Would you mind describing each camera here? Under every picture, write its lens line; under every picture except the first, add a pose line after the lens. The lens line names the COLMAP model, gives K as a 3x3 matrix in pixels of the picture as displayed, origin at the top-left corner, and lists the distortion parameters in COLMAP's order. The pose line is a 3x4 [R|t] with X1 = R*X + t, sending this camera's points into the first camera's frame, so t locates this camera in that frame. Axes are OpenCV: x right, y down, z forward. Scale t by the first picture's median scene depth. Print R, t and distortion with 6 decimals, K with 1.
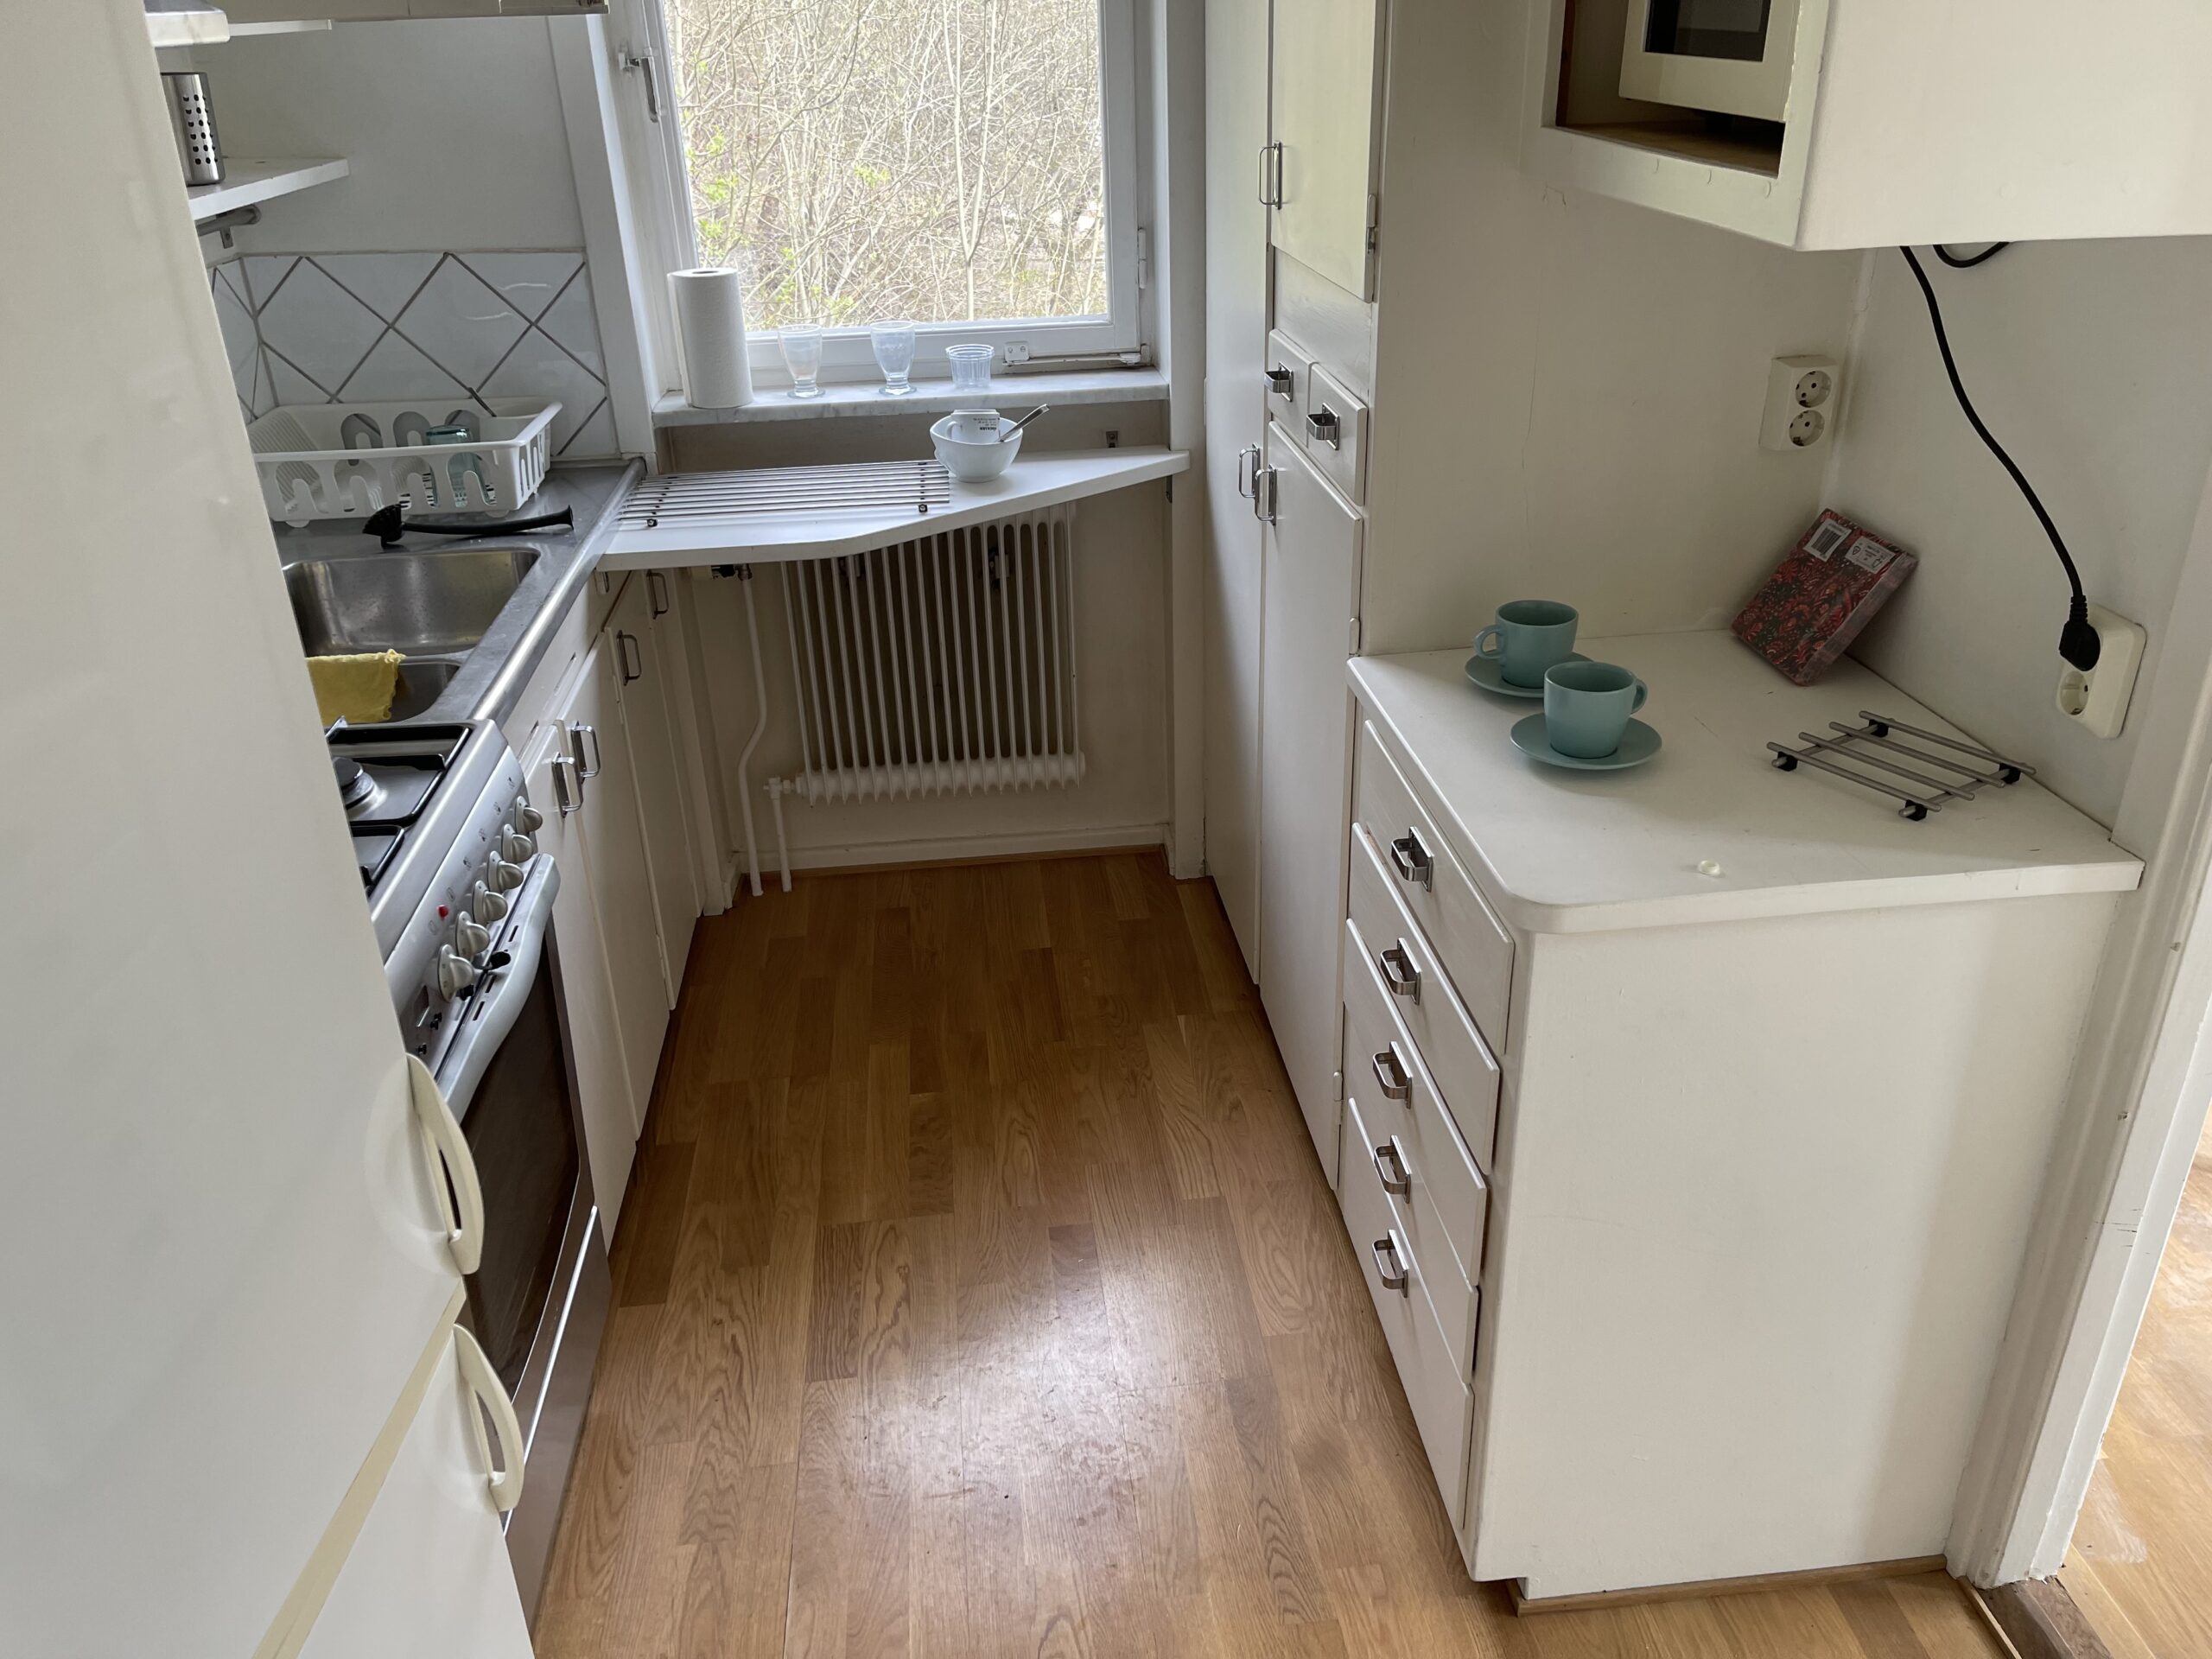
lens RADIAL K [[1650.5, 0, 1106.6], [0, 1650.5, 861.3], [0, 0, 1]] dist [0.009141, 0.003372]
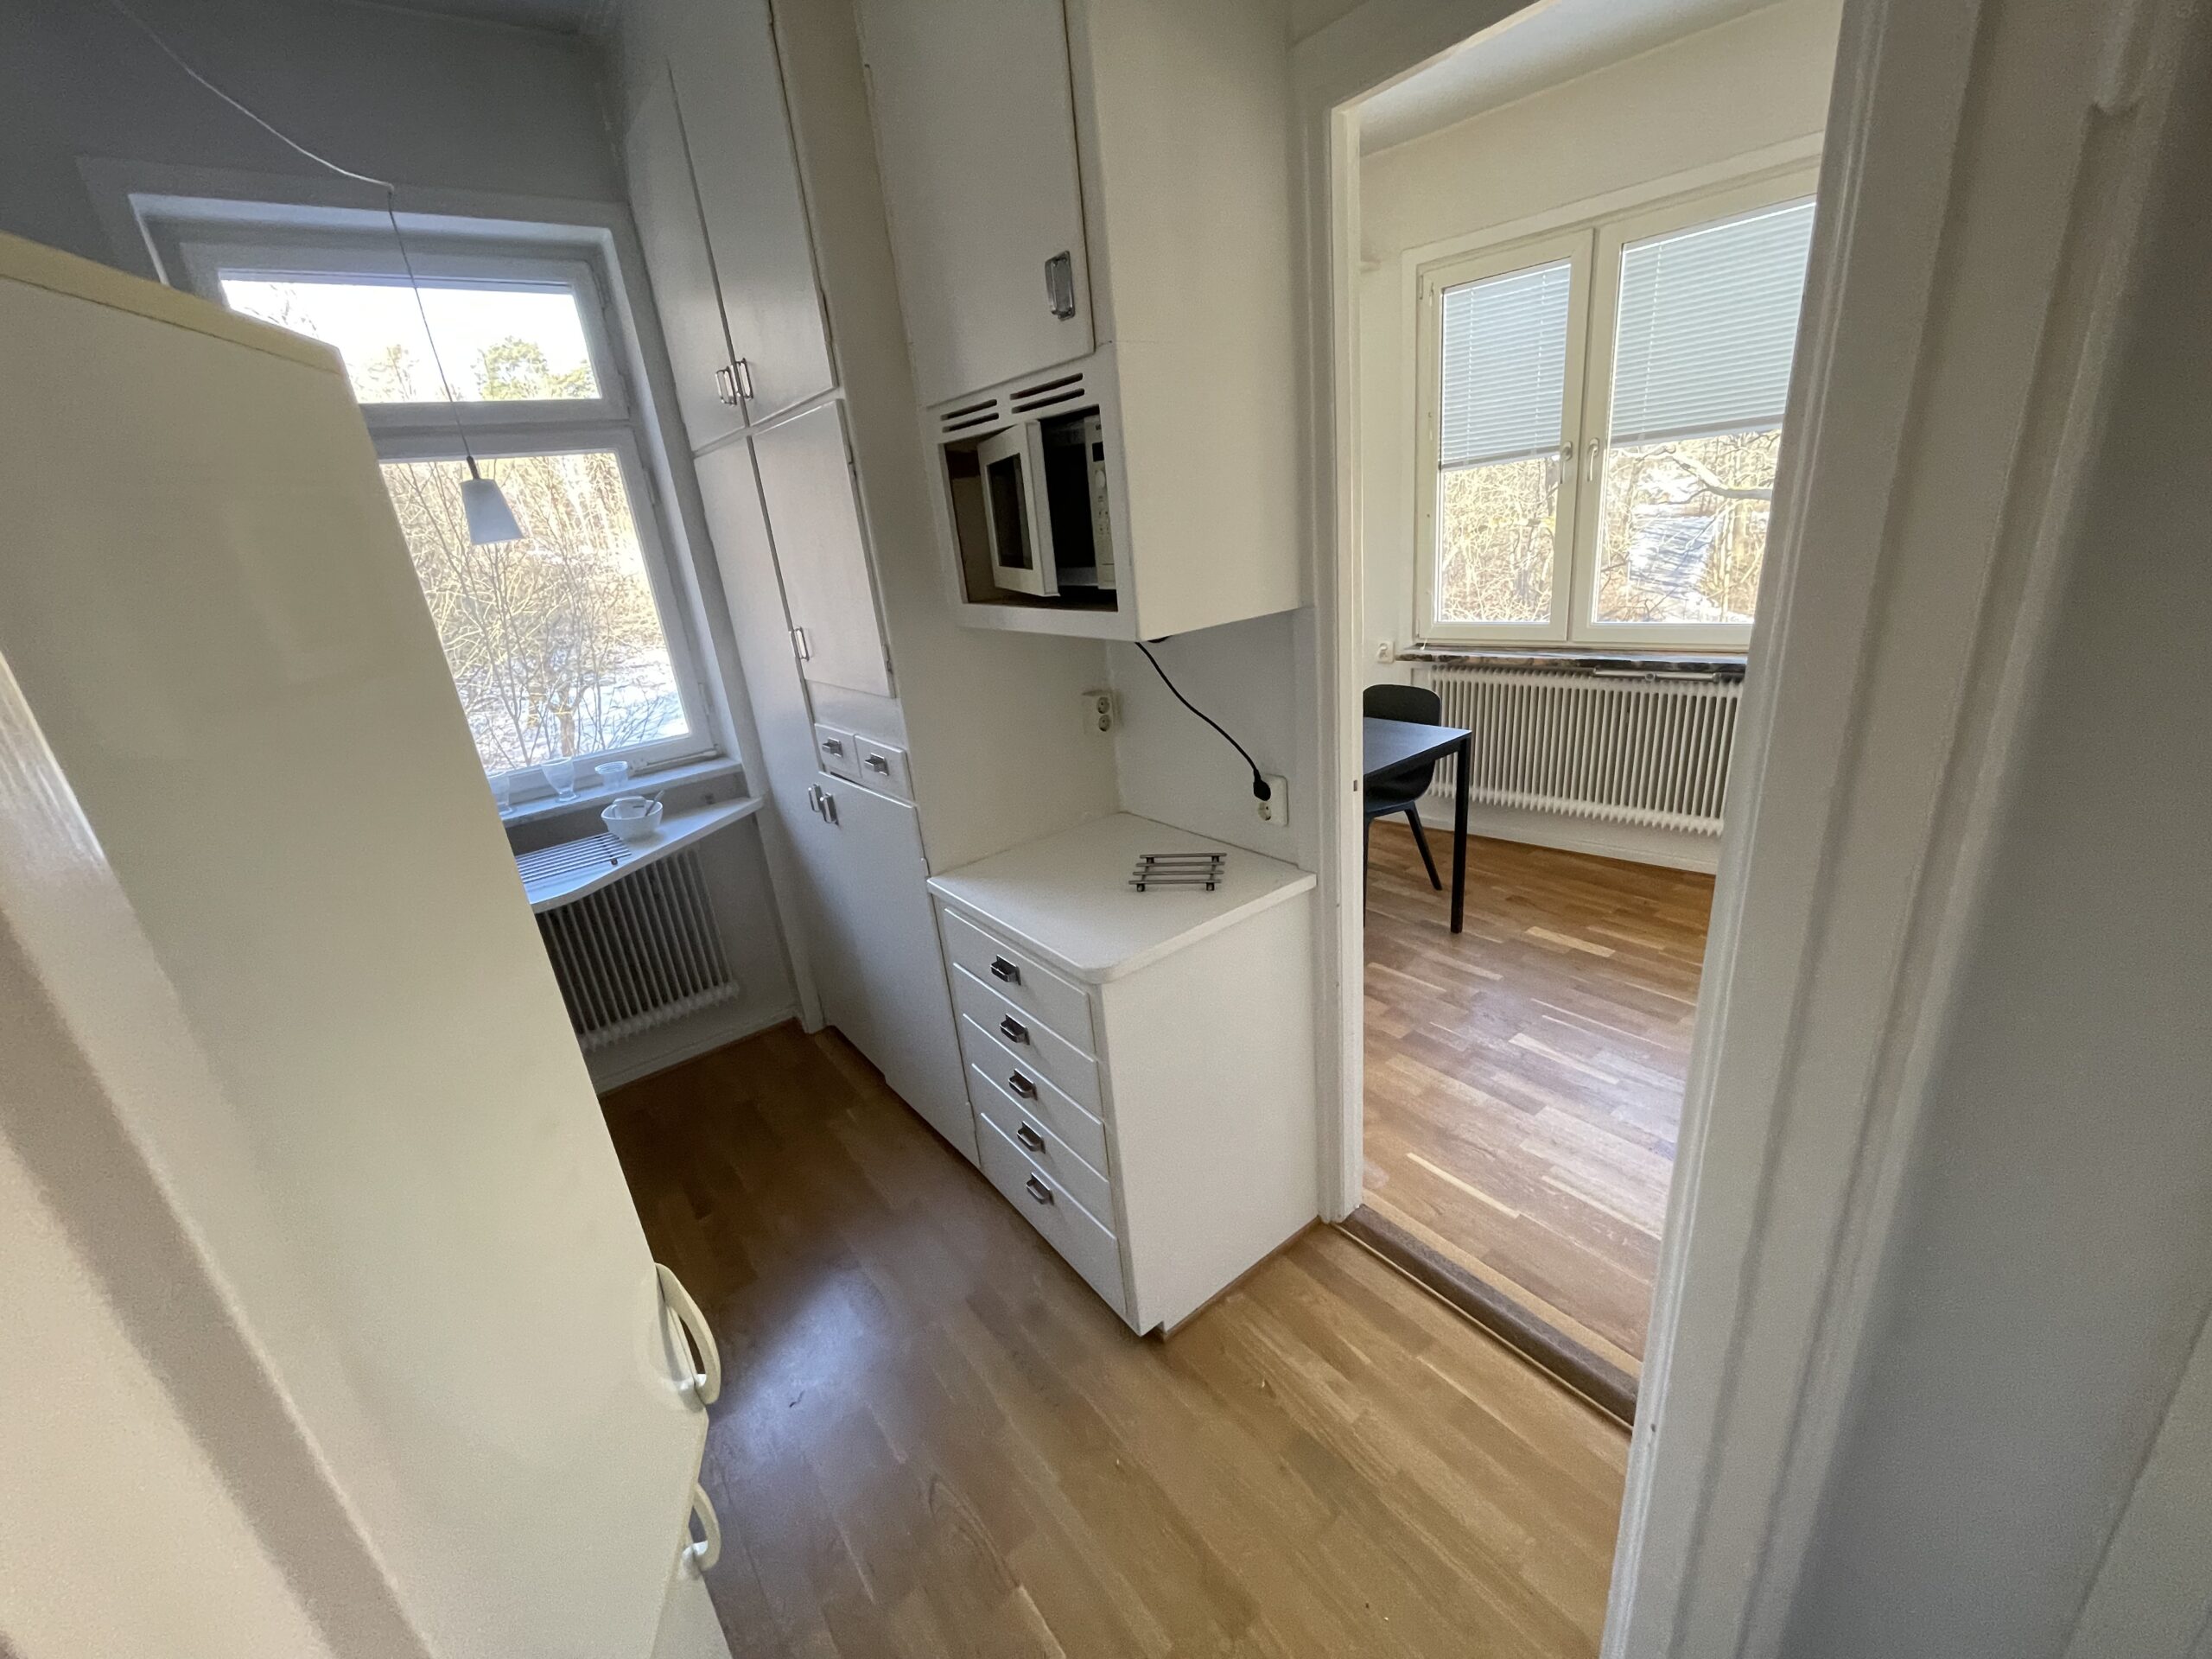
lens RADIAL K [[893.0, 0, 1095.4], [0, 893.0, 844.8], [0, 0, 1]] dist [-0.000124, -0.000188]
pose [[0.856304, -0.232395, 0.461233, -0.123900], [0.300356, 0.950577, -0.078674, -0.020725], [-0.420154, 0.205903, 0.883784, 0.018062]]
